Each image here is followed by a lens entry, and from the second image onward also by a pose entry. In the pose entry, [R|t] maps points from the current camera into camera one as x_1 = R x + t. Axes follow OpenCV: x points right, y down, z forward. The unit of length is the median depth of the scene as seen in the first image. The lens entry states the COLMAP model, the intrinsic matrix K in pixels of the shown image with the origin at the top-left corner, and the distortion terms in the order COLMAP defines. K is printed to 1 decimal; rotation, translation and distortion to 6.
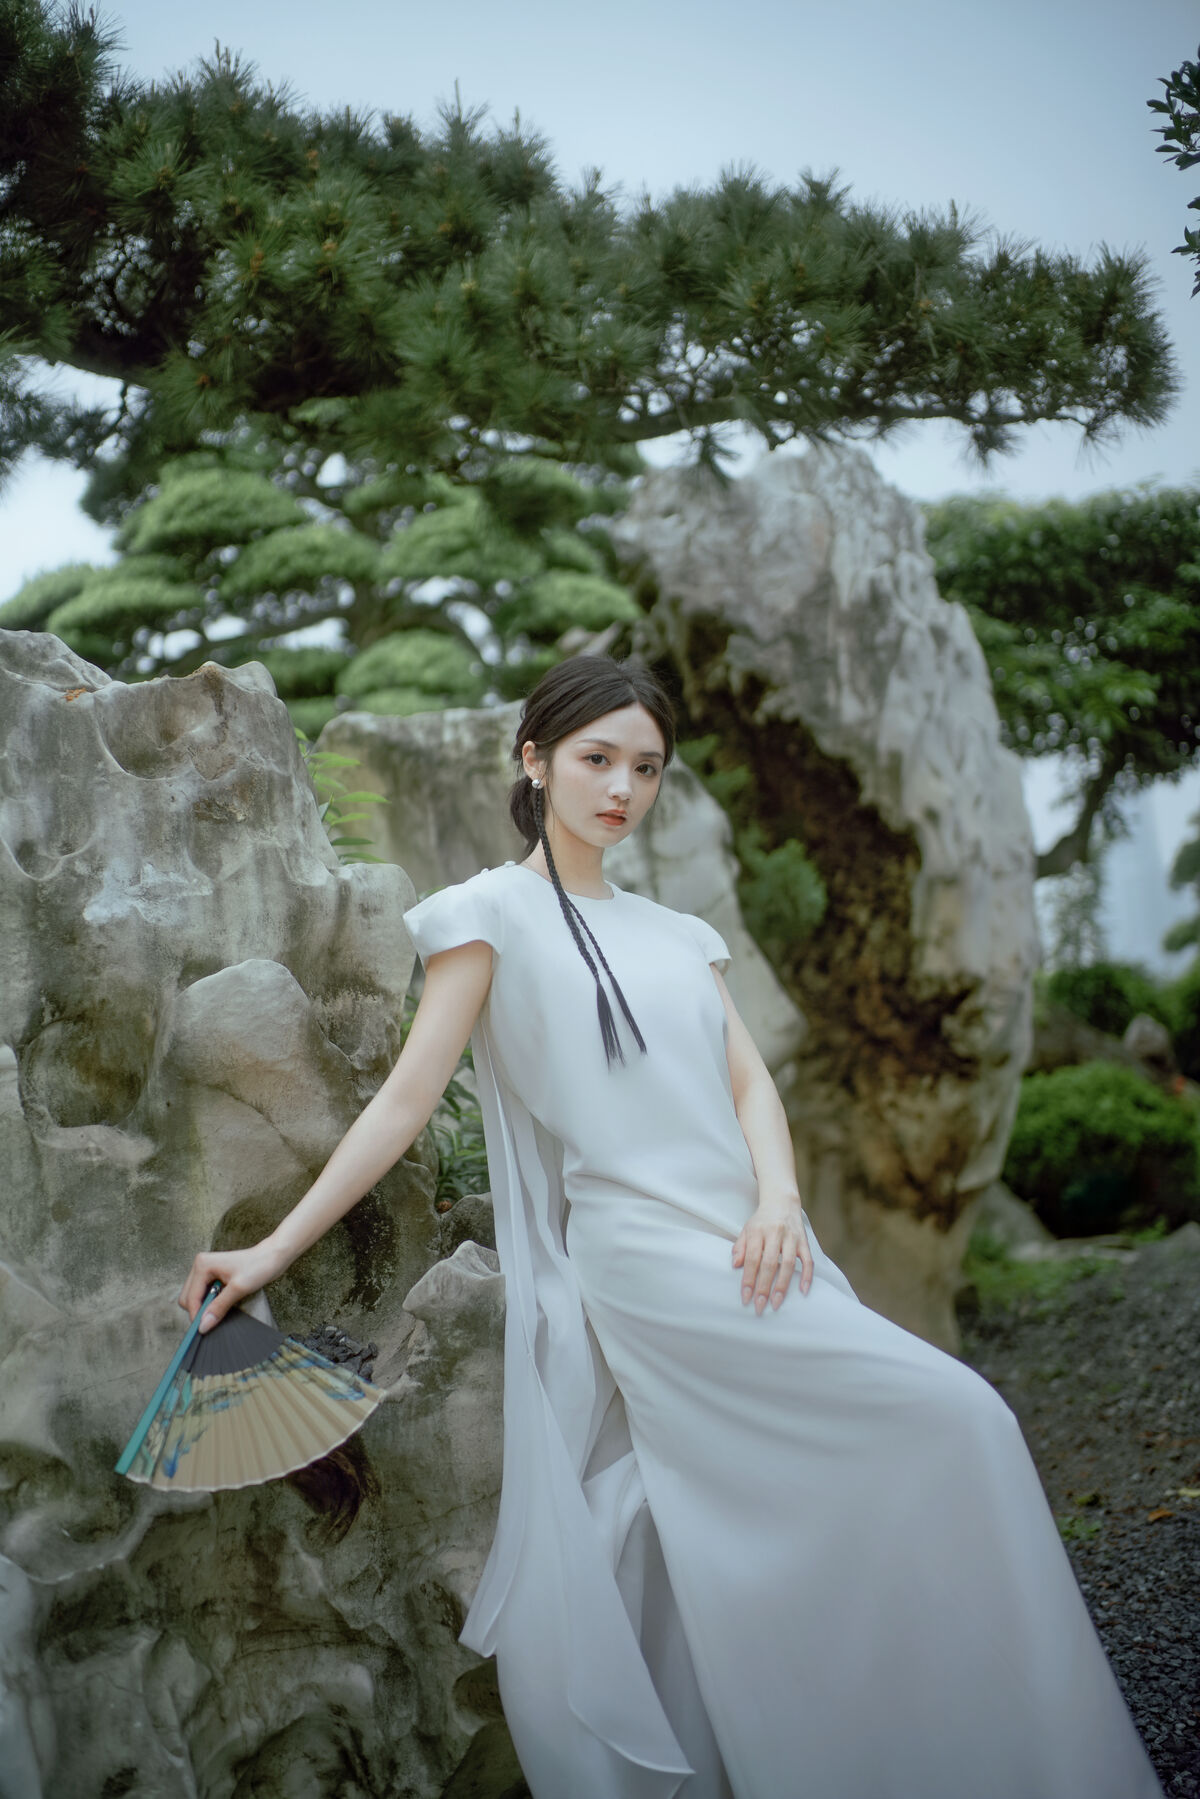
lens RADIAL K [[1838.1, 0, 590.4], [0, 1838.1, 900.3], [0, 0, 1]] dist [-0.027509, 0.000000]
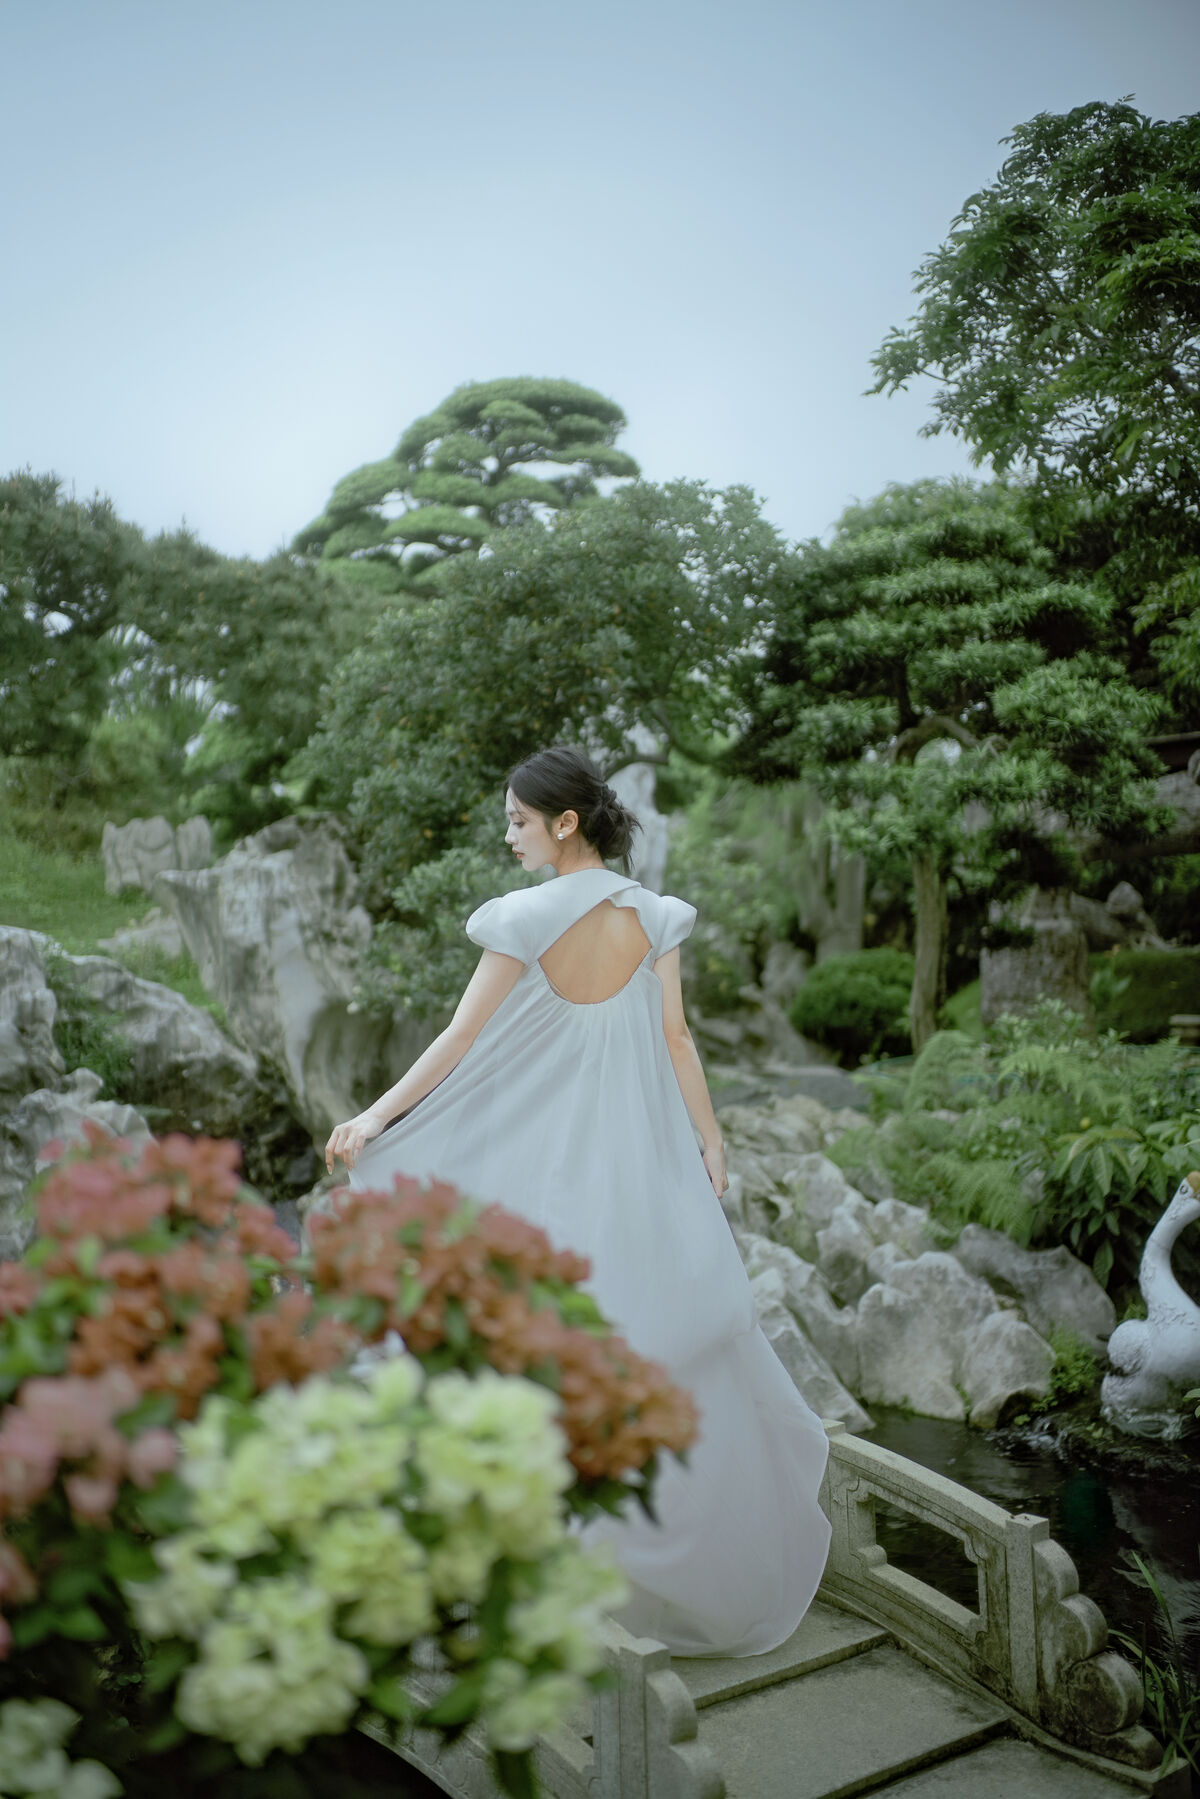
lens RADIAL K [[1838.1, 0, 578.1], [0, 1838.1, 906.5], [0, 0, 1]] dist [-0.027509, 0.000000]
pose [[0.958290, 0.066351, -0.277989, 2.211547], [-0.020836, 0.986309, 0.163587, -0.930682], [0.285037, -0.150972, 0.946552, -2.538905]]
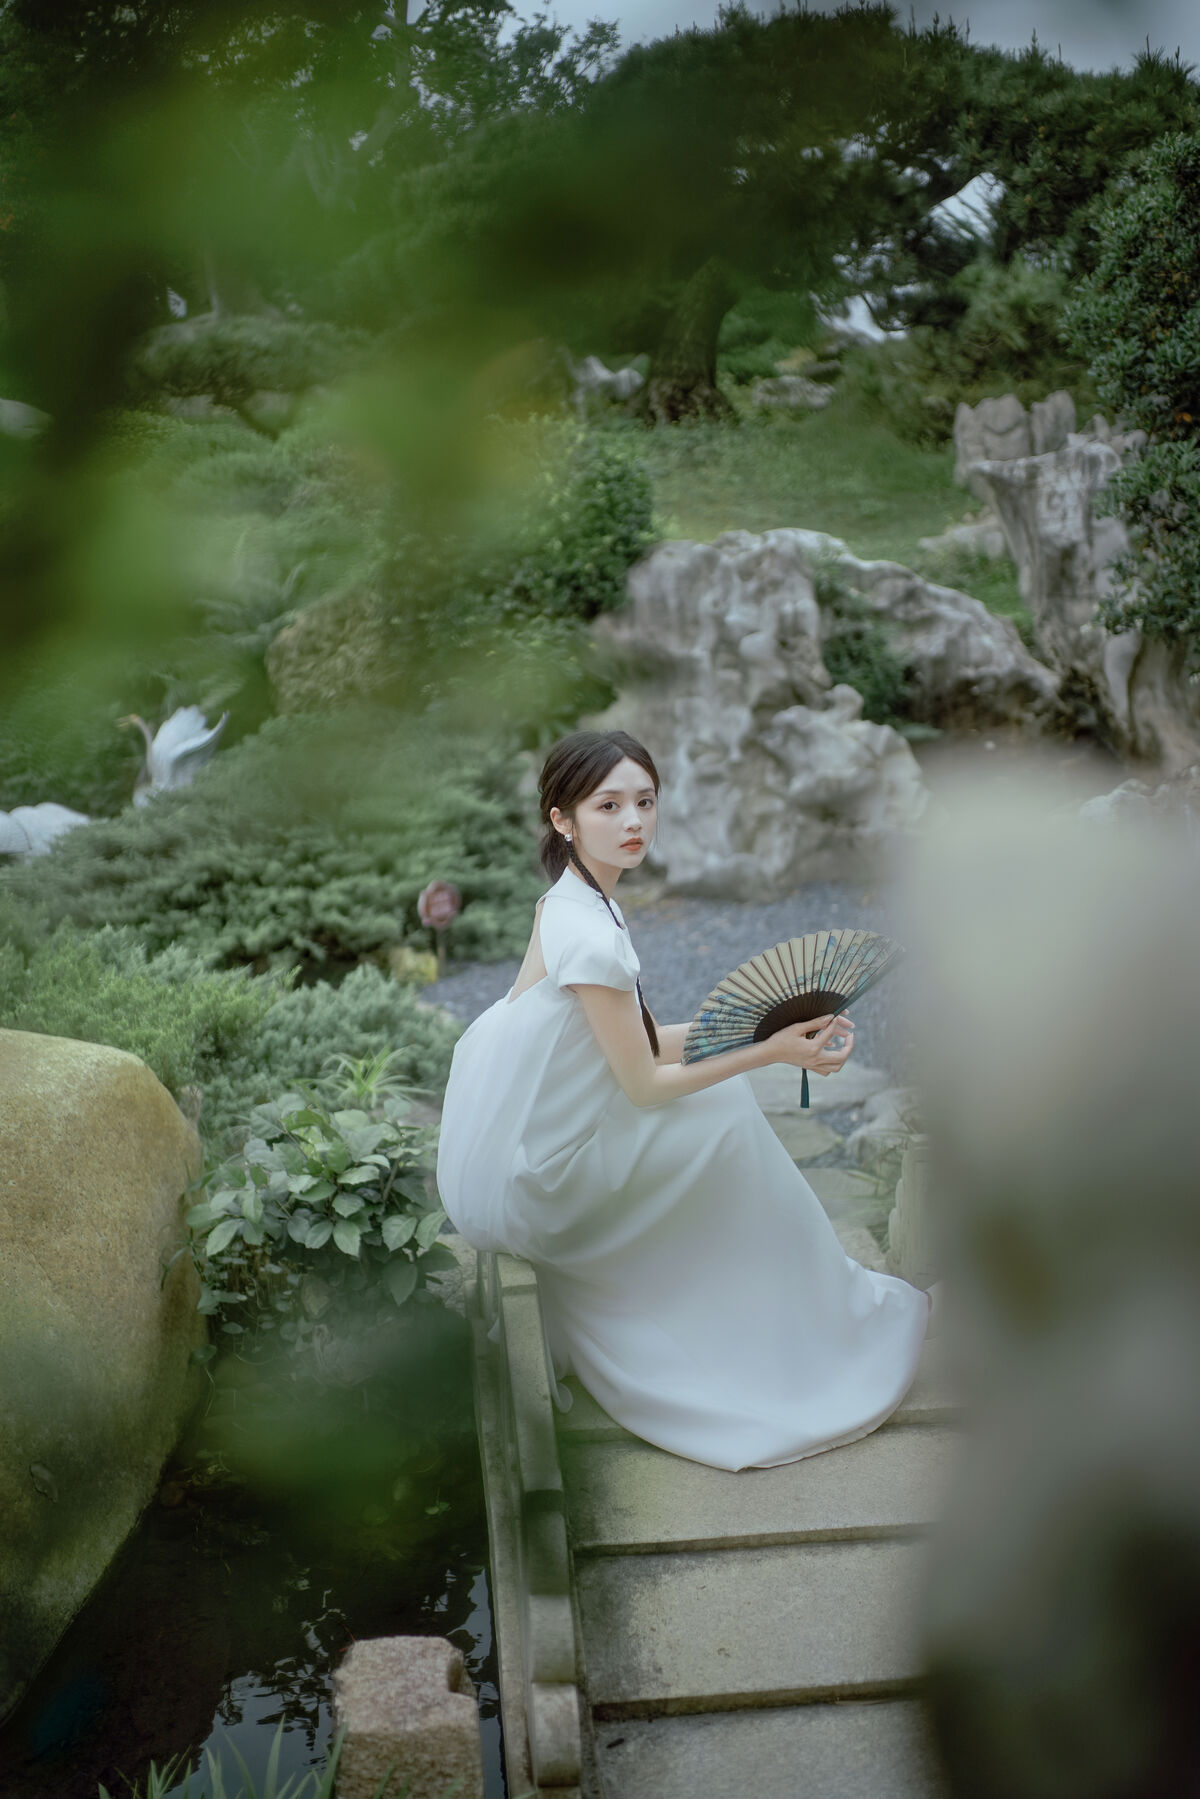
lens RADIAL K [[1943.2, 0, 574.1], [0, 1943.2, 886.6], [0, 0, 1]] dist [-0.020900, 0.000000]
pose [[0.657622, 0.196189, -0.727354, 2.729873], [0.104544, 0.932387, 0.346014, -0.957927], [0.746059, -0.303587, 0.592647, -1.983118]]
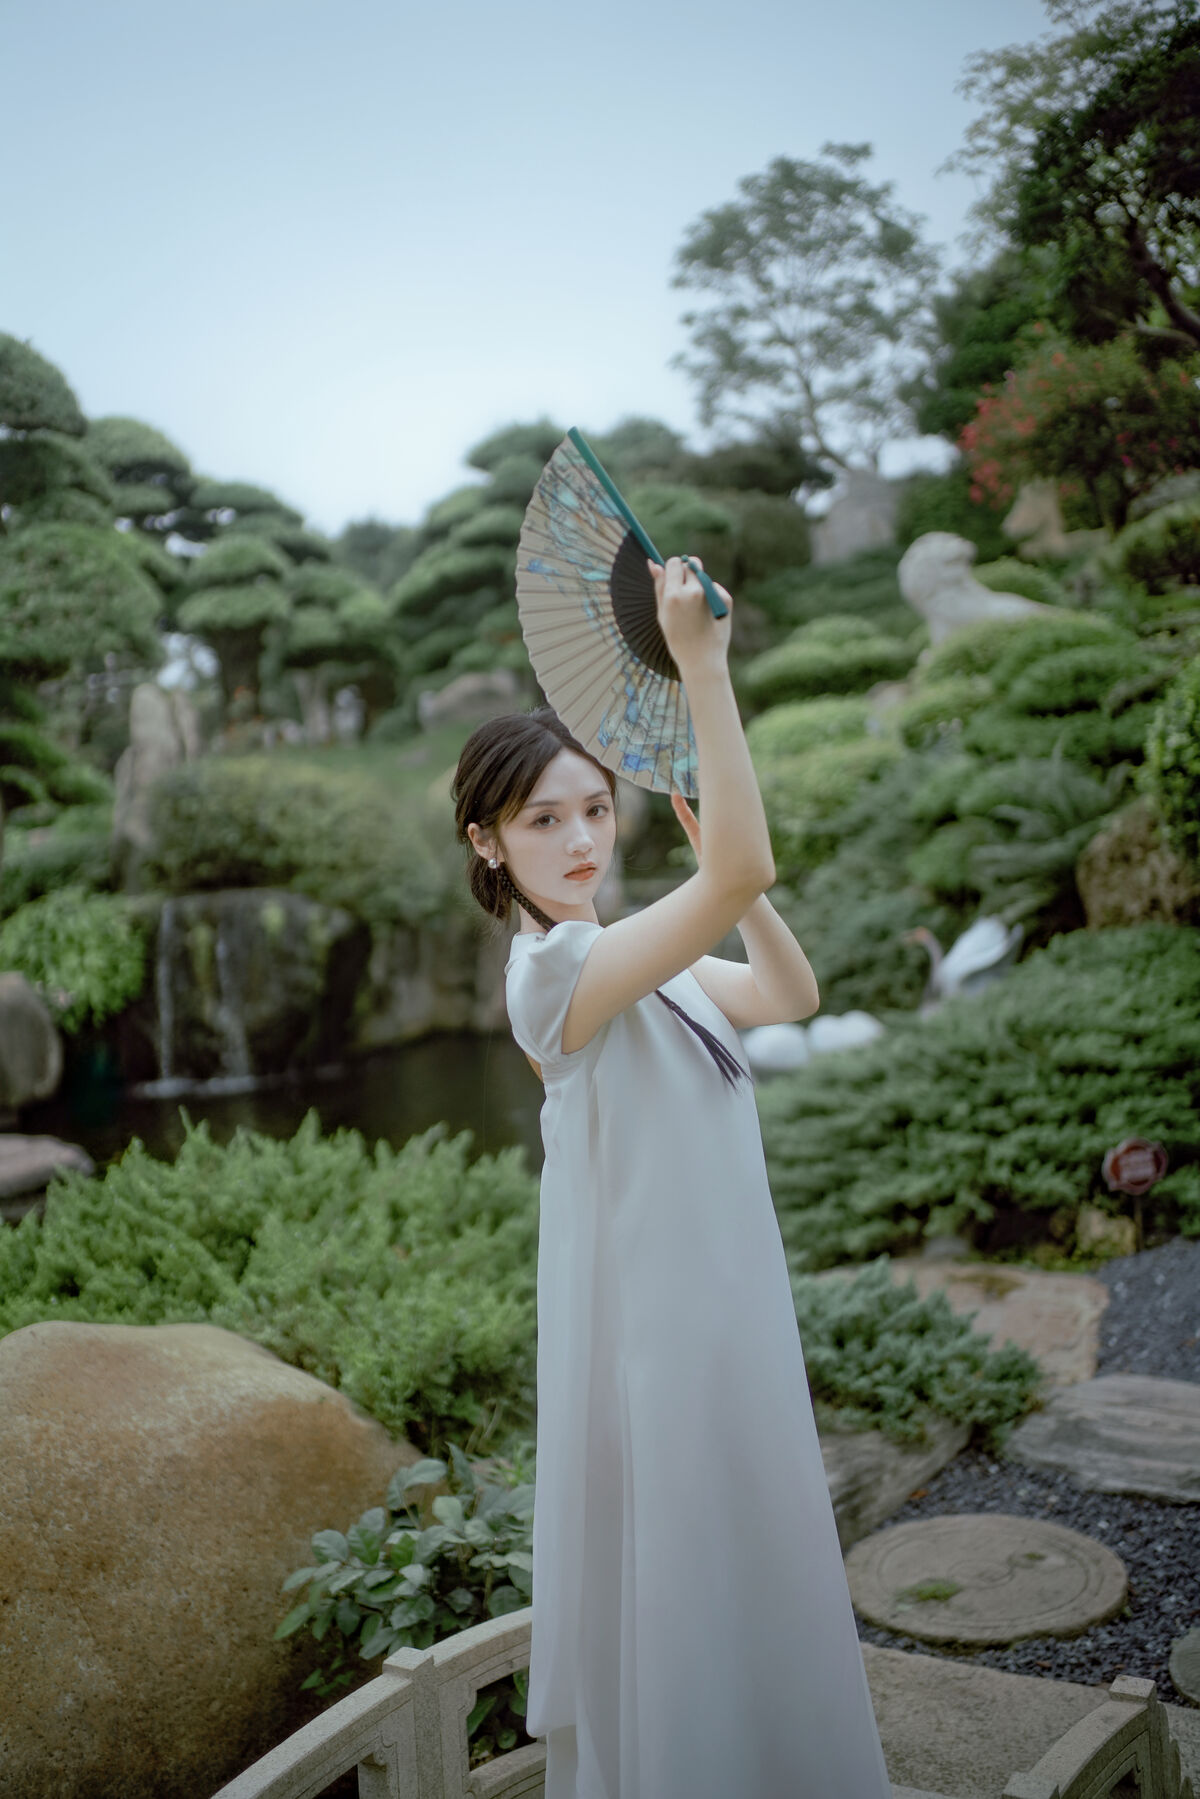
lens RADIAL K [[1838.1, 0, 557.8], [0, 1838.1, 908.4], [0, 0, 1]] dist [-0.027509, 0.000000]
pose [[0.112168, 0.146980, -0.982759, 2.704342], [0.247462, 0.953710, 0.170879, -0.838664], [0.962383, -0.262362, 0.070604, -1.005800]]
